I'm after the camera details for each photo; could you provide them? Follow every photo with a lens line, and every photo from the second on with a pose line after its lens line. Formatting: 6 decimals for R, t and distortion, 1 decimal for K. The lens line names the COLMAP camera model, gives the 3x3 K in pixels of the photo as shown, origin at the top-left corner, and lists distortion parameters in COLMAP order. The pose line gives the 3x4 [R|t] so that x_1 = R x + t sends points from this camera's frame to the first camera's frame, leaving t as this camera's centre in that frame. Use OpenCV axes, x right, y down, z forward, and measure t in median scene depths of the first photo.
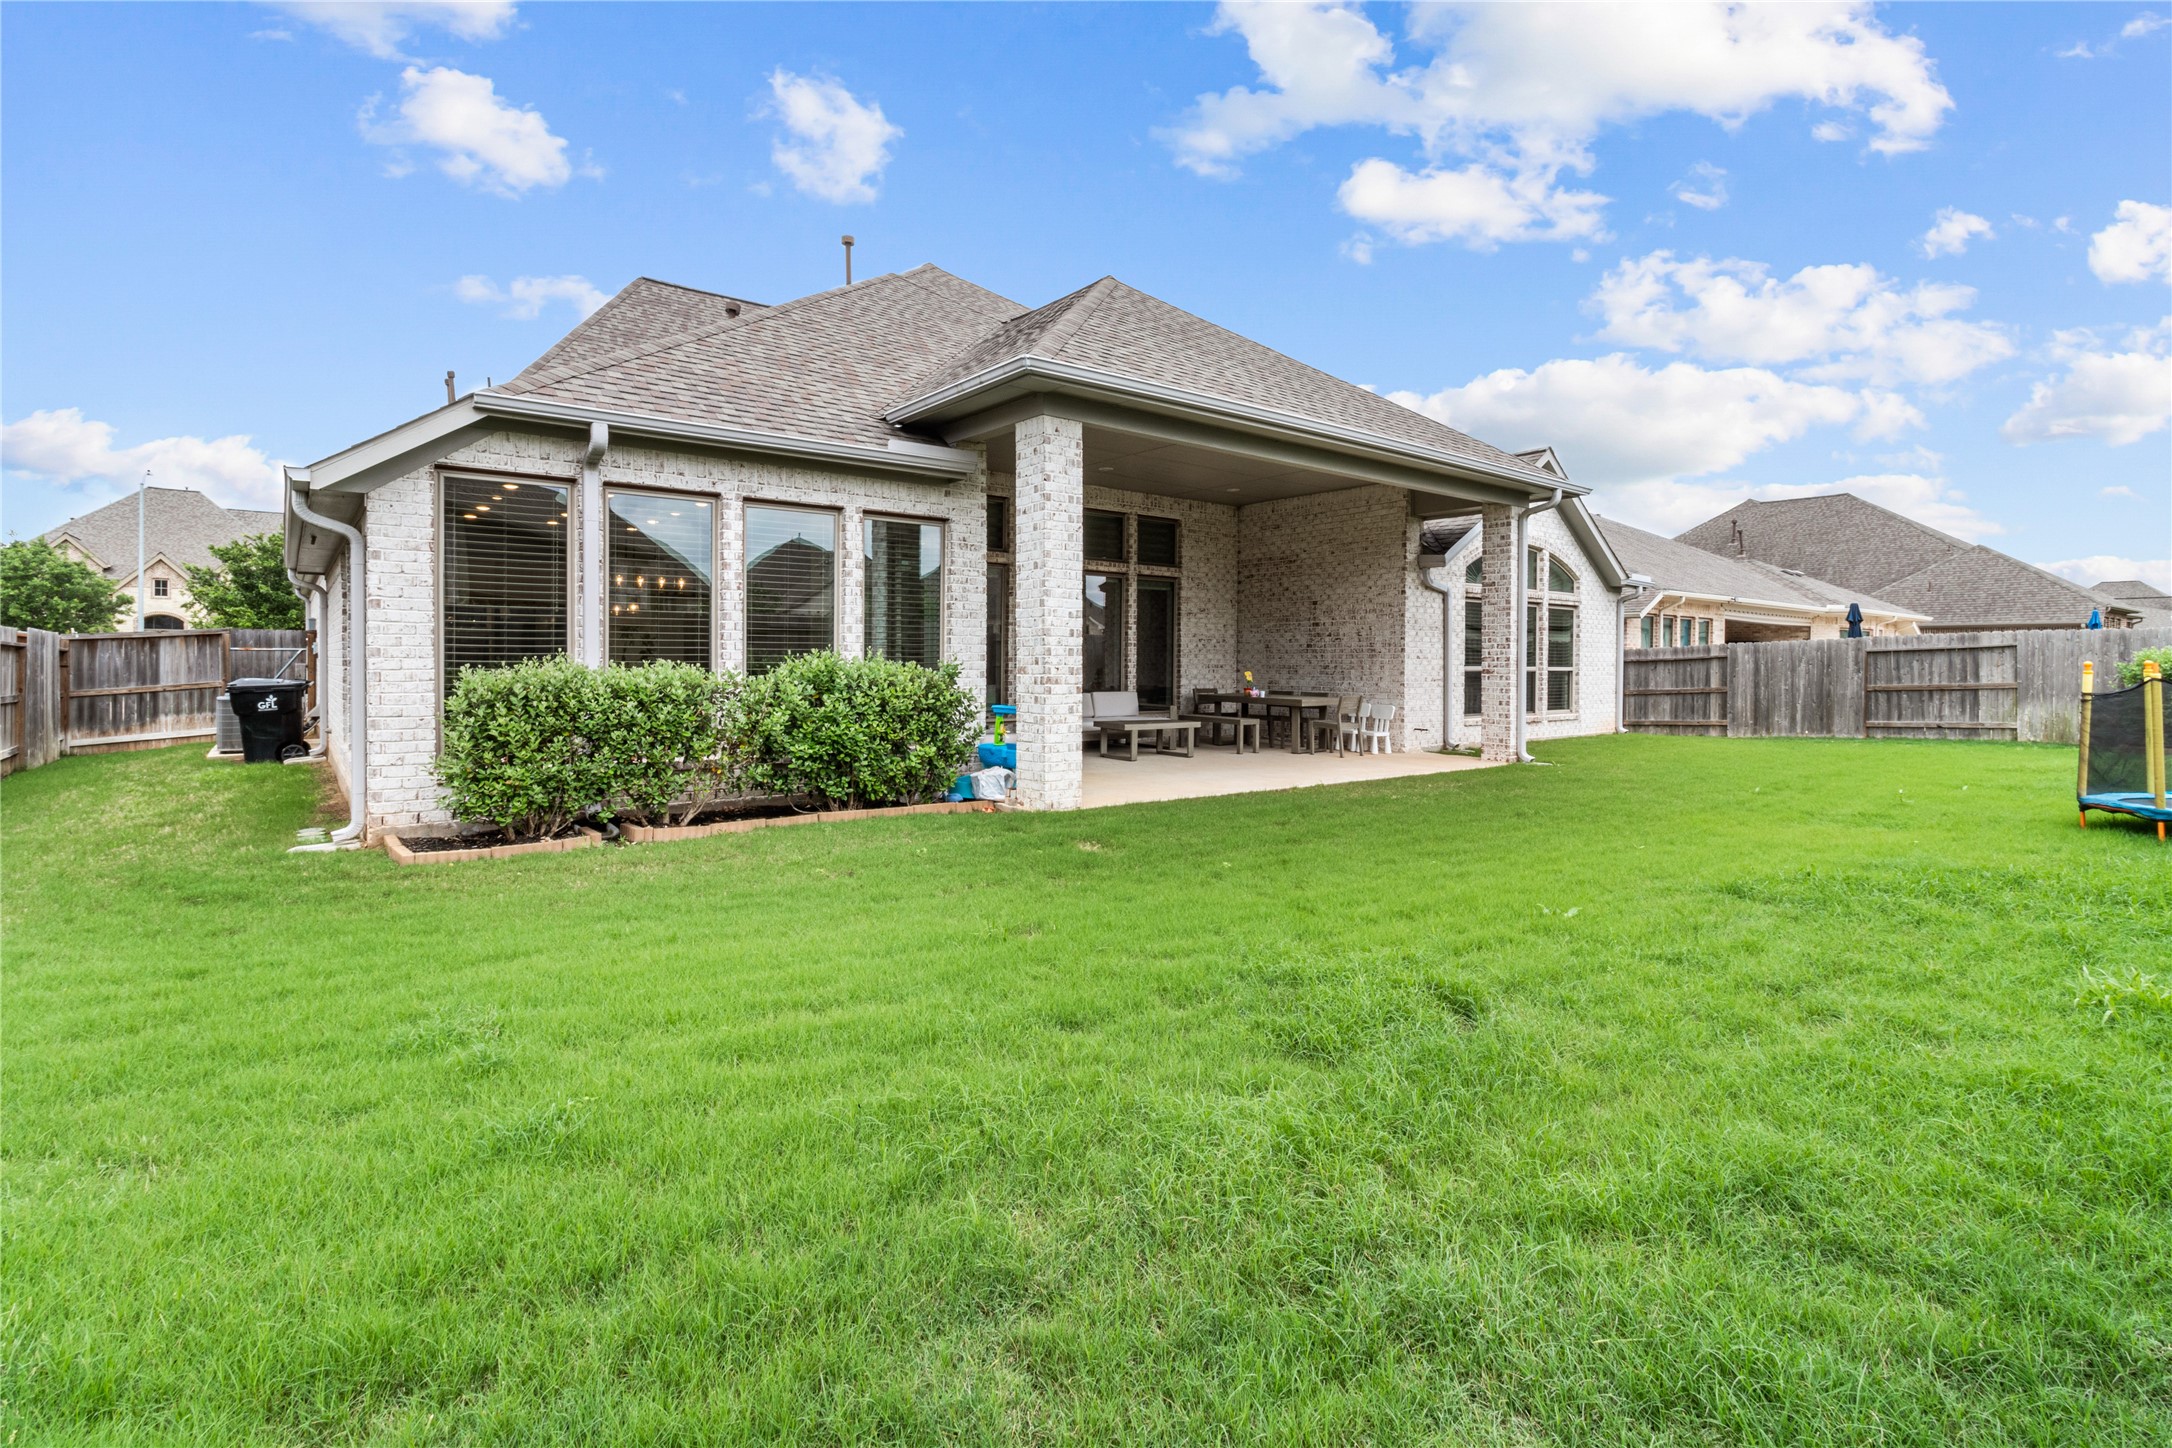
lens RADIAL K [[1008.4, 0, 1078.1], [0, 1008.4, 681.4], [0, 0, 1]] dist [0.002000, 0.000620]
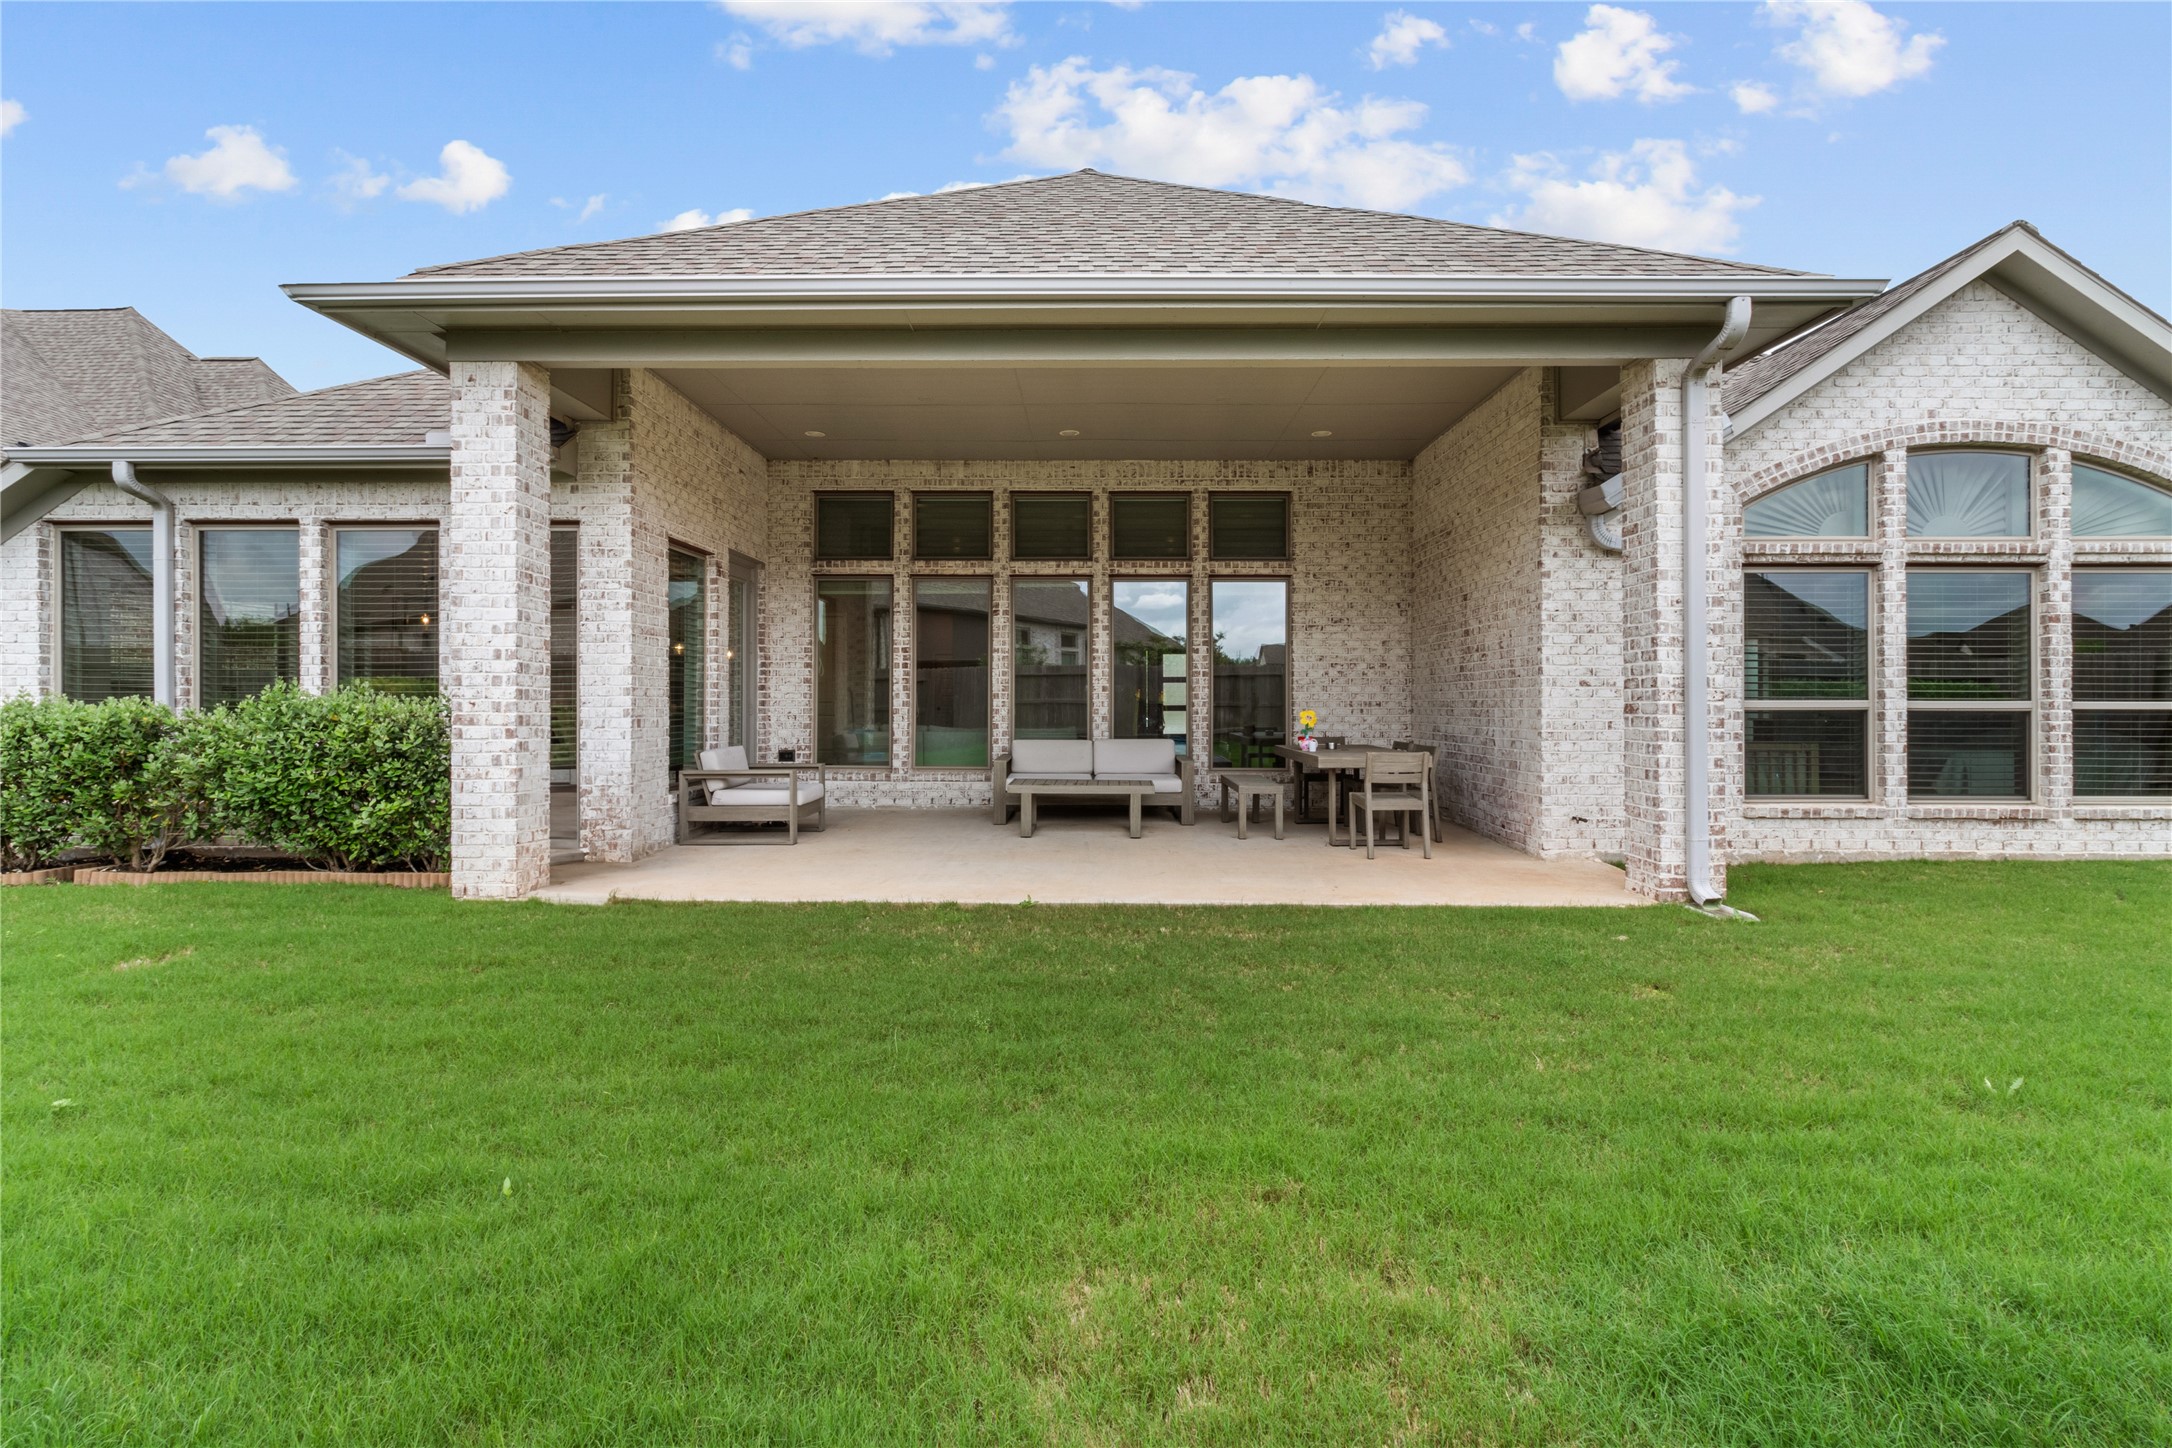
lens RADIAL K [[1012.5, 0, 1086.1], [0, 1012.5, 710.0], [0, 0, 1]] dist [0.002168, 0.000386]
pose [[0.784259, -0.003481, -0.620424, 0.693916], [-0.006593, 0.999881, -0.013943, -0.000764], [0.620399, 0.015025, 0.784143, 0.619417]]
